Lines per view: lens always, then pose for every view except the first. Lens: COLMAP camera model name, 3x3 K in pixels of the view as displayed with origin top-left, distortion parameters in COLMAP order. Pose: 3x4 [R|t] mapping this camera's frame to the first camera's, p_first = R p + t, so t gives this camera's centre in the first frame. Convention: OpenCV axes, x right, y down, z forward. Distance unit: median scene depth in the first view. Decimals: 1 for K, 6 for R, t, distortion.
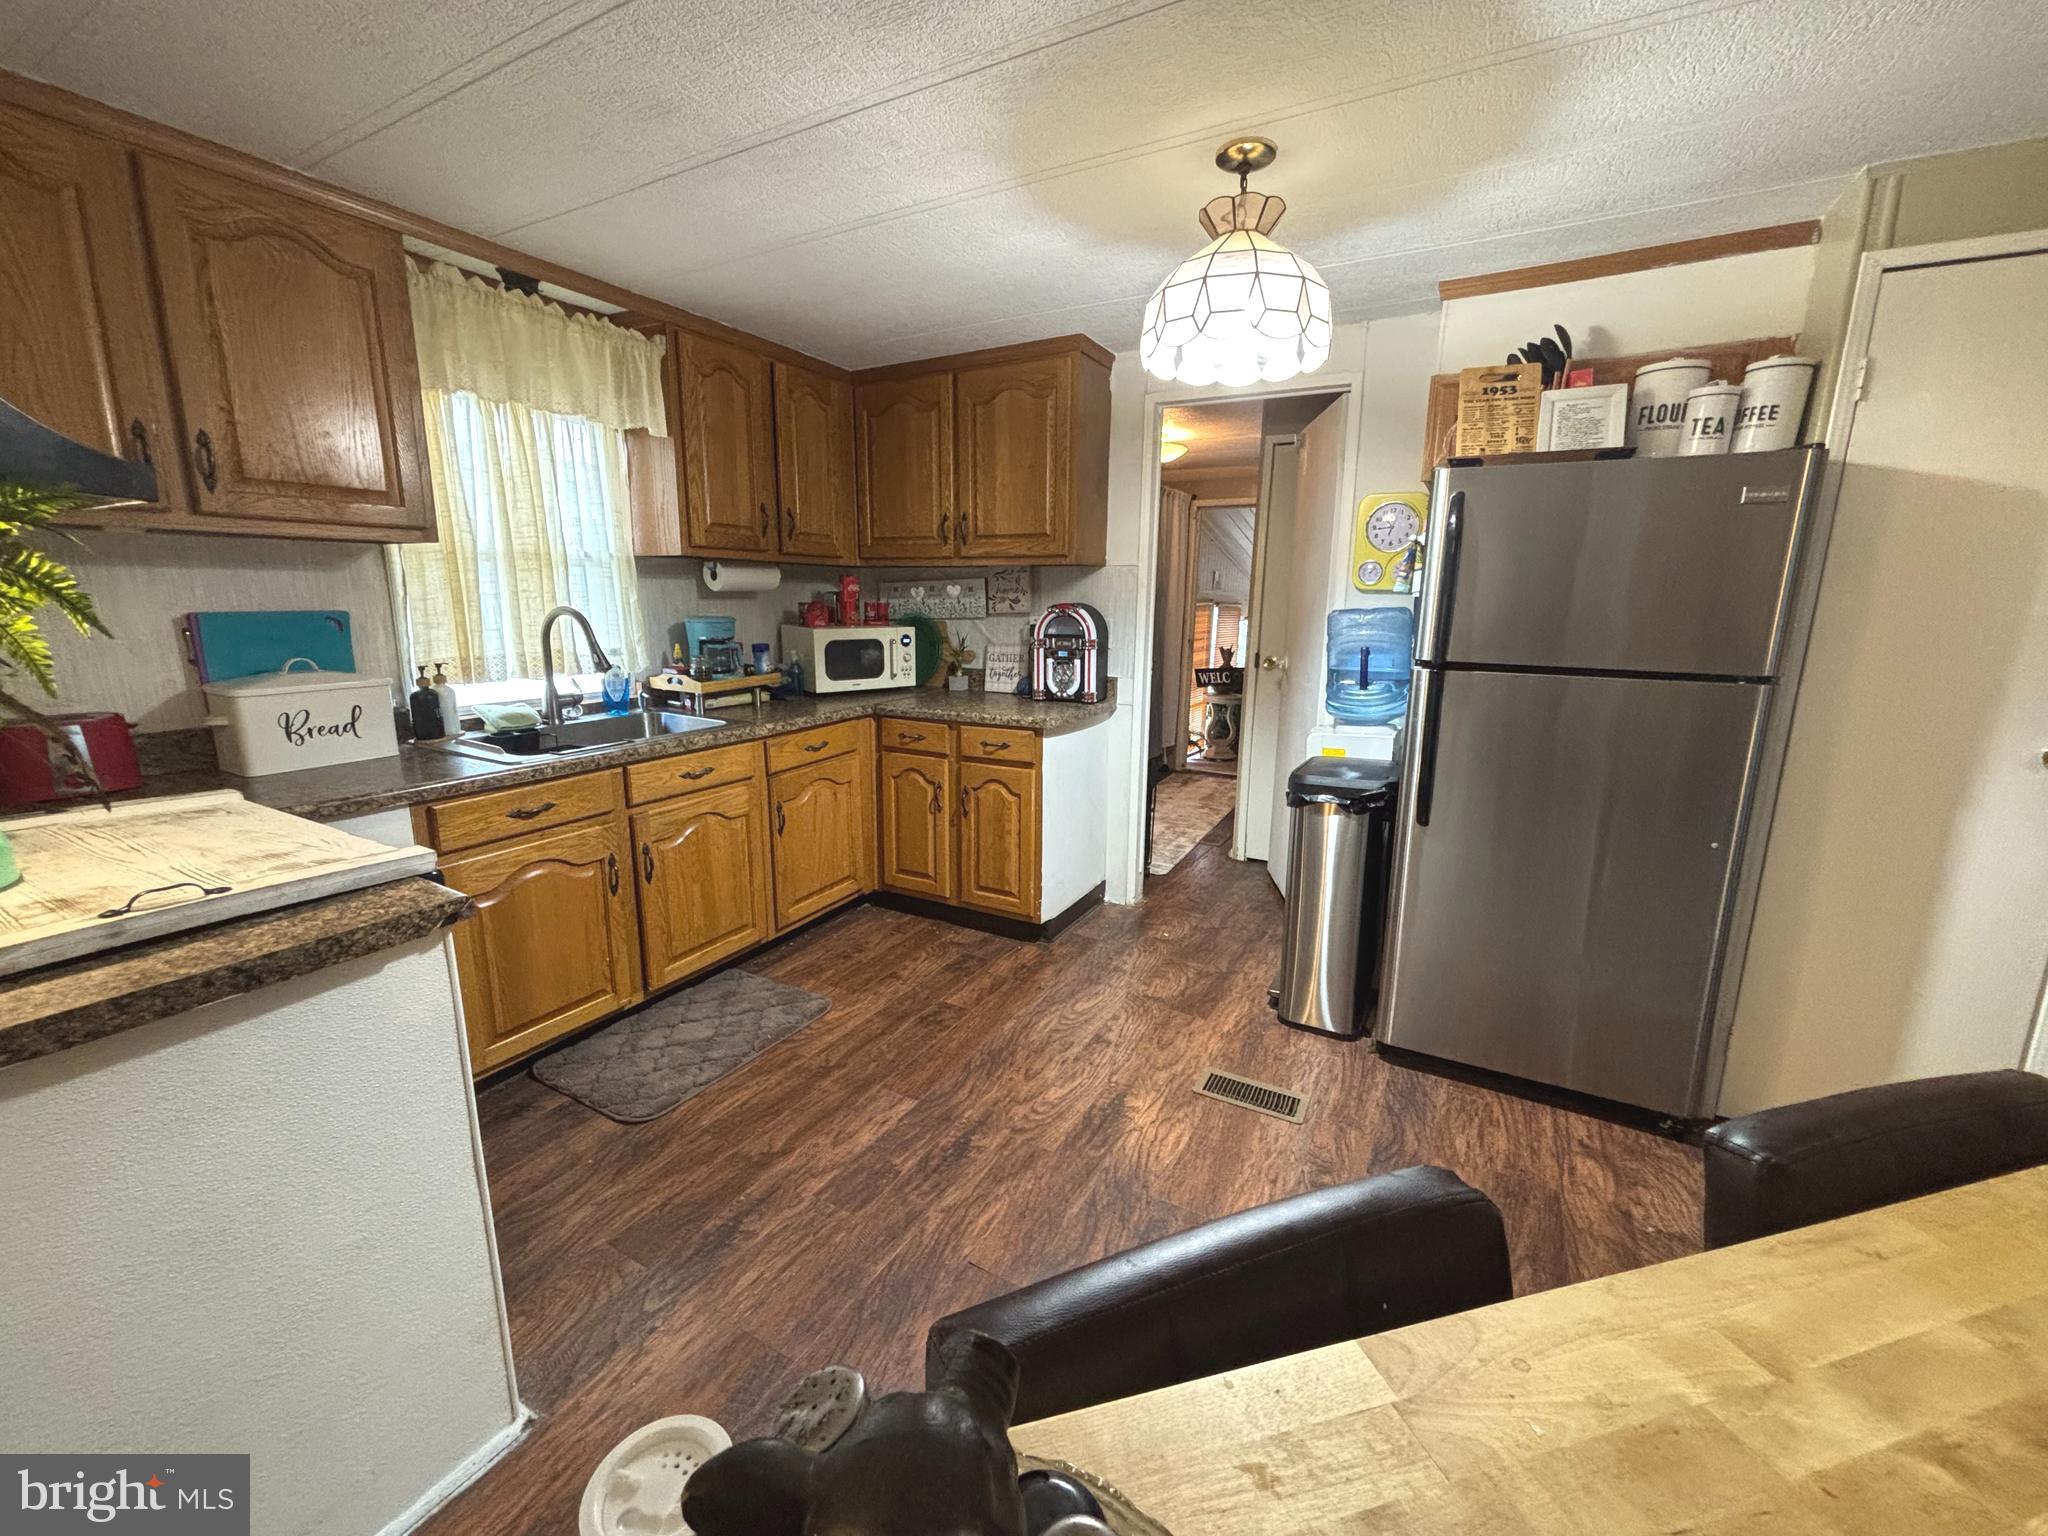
lens RADIAL K [[830.3, 0, 1012.4], [0, 830.3, 760.8], [0, 0, 1]] dist [0.011425, -0.000156]
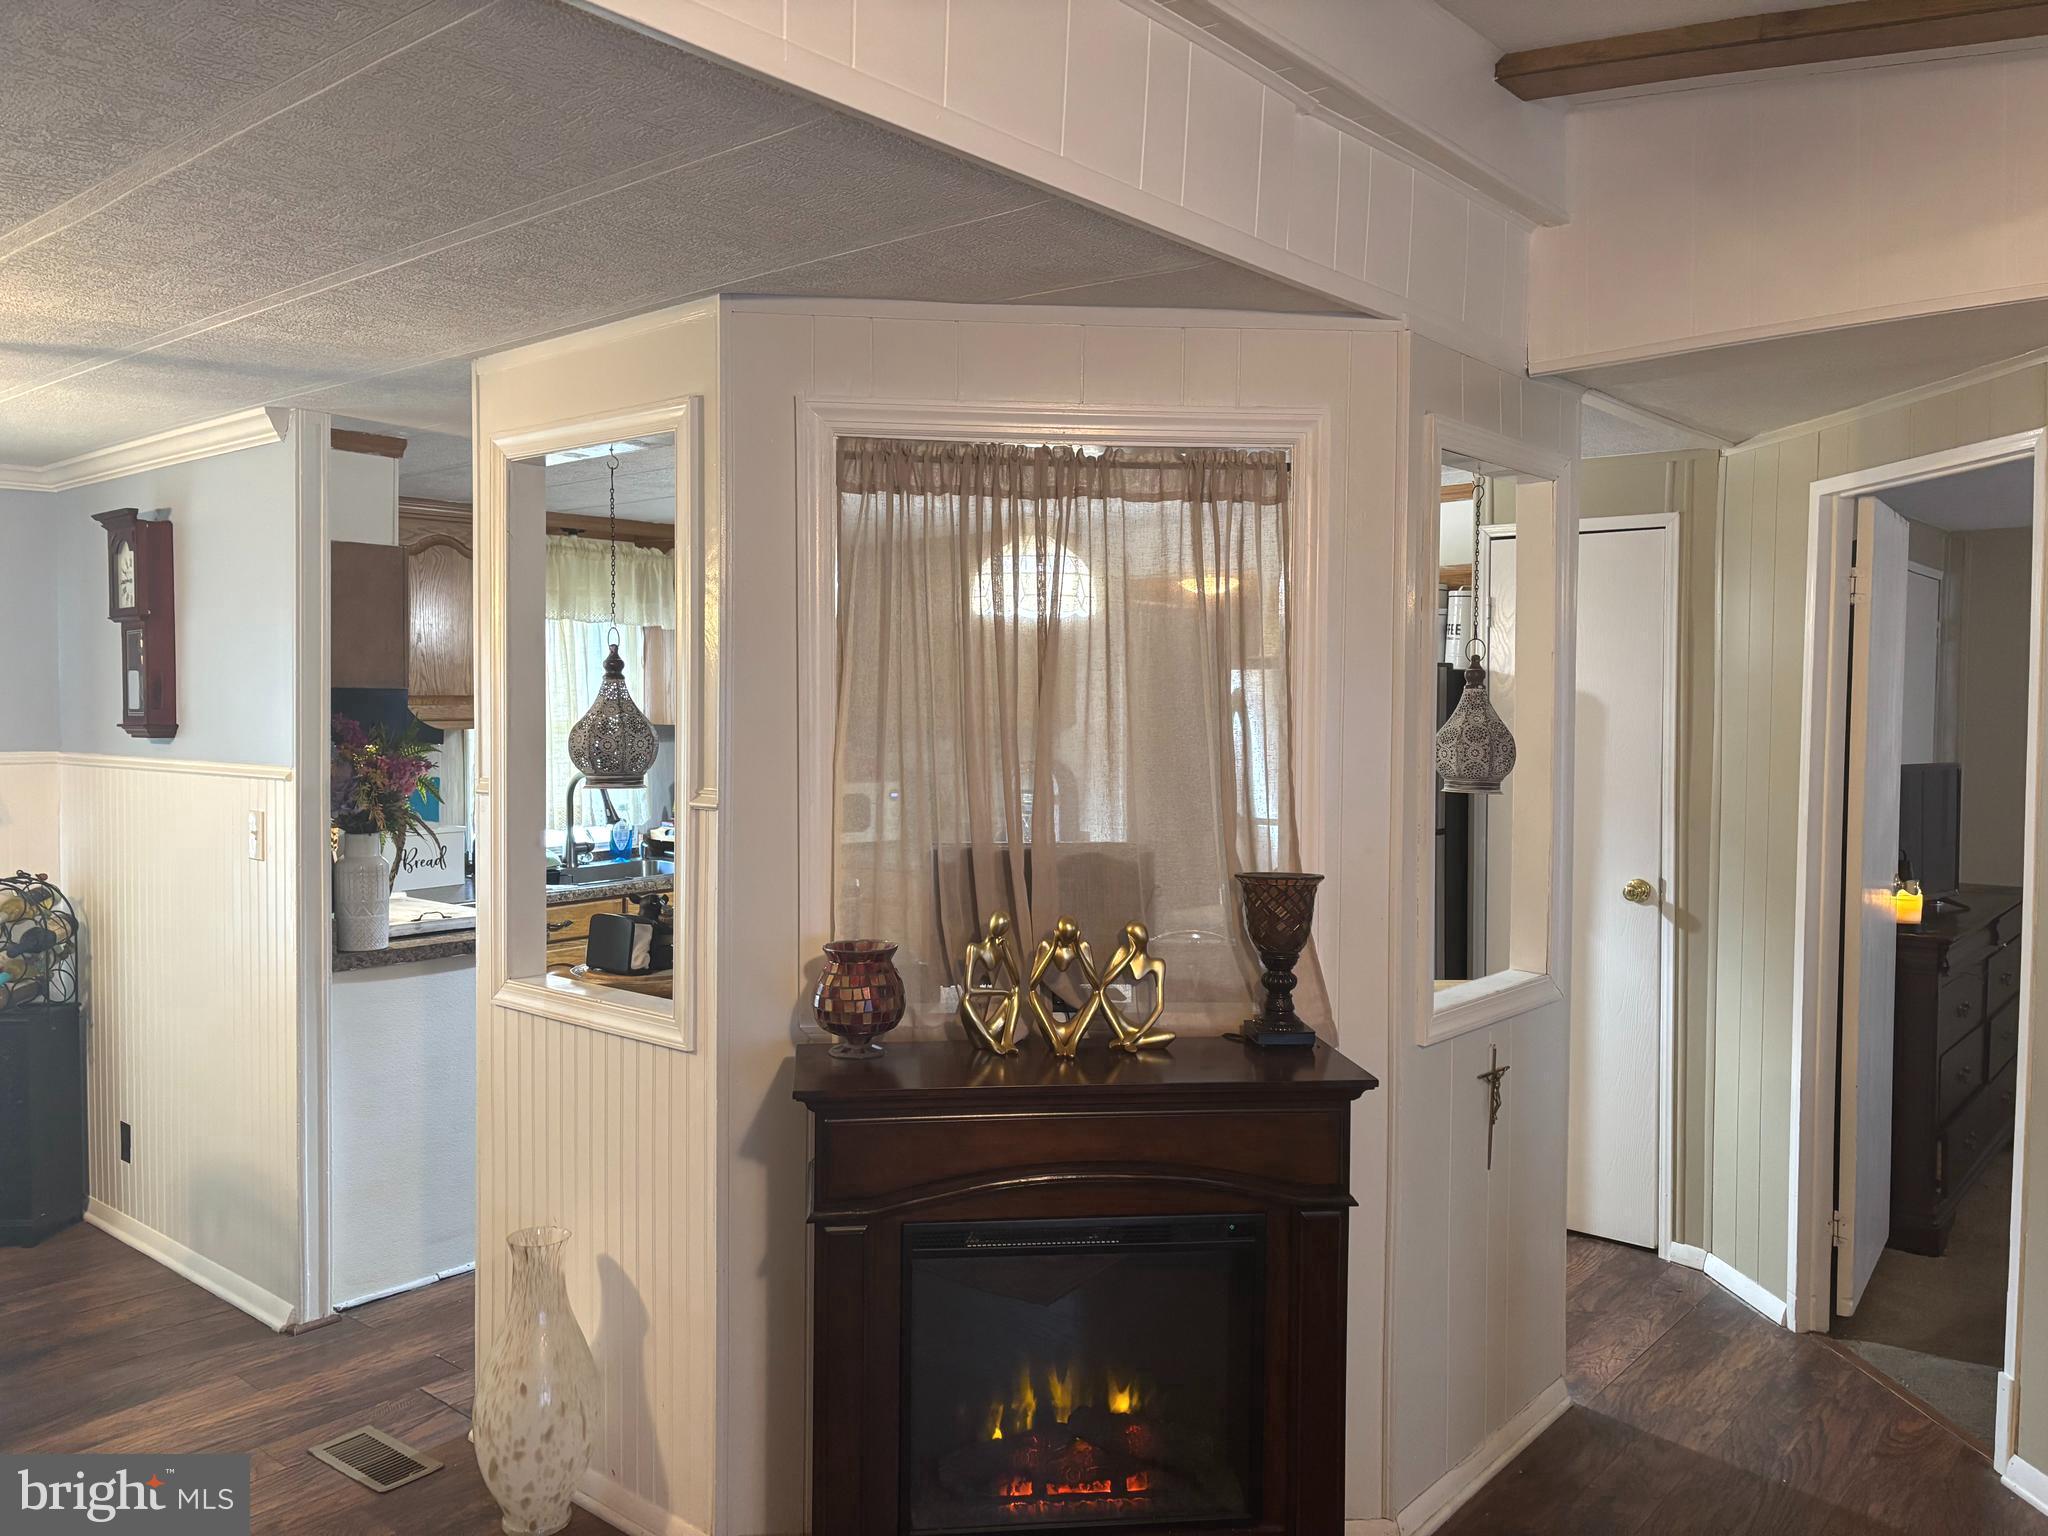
lens RADIAL K [[1554.0, 0, 1029.0], [0, 1554.0, 765.8], [0, 0, 1]] dist [0.088248, 0.001012]
pose [[0.983426, -0.003471, -0.181279, 0.492298], [-0.024742, 0.987895, -0.153136, 0.137021], [0.179616, 0.155083, 0.971436, -1.061866]]
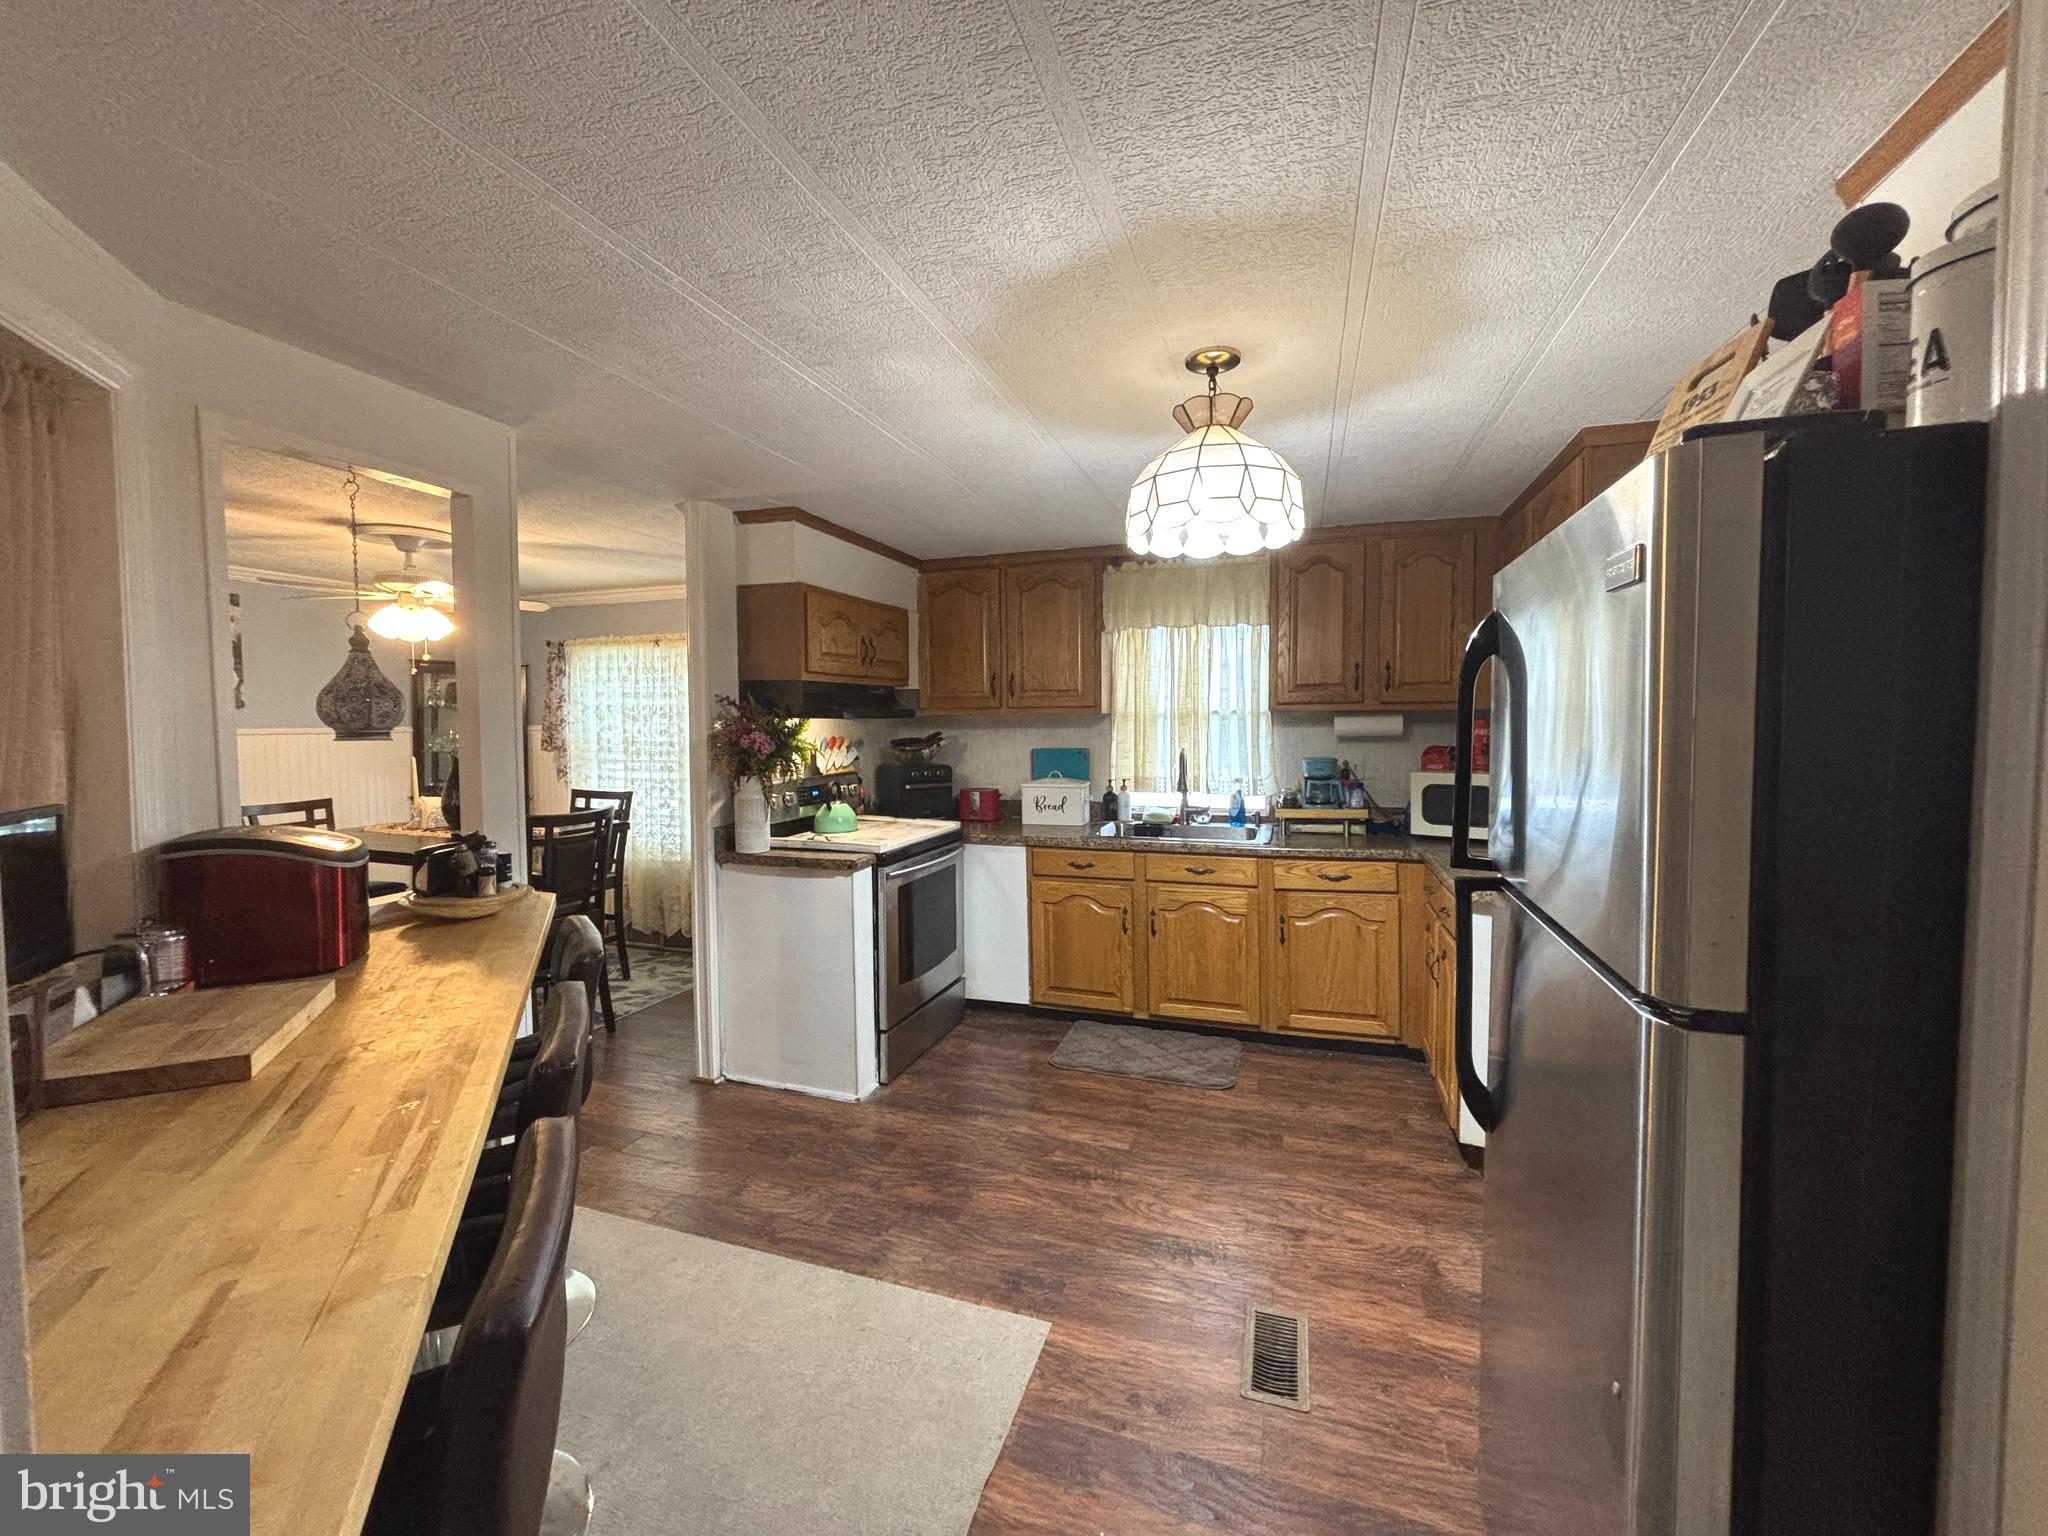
lens RADIAL K [[830.3, 0, 1014.9], [0, 830.3, 758.1], [0, 0, 1]] dist [0.011425, -0.000156]
pose [[0.174505, 0.033356, -0.984091, 0.851938], [-0.185533, 0.982638, 0.000407, -0.104463], [0.967019, 0.182511, 0.177664, 0.415688]]
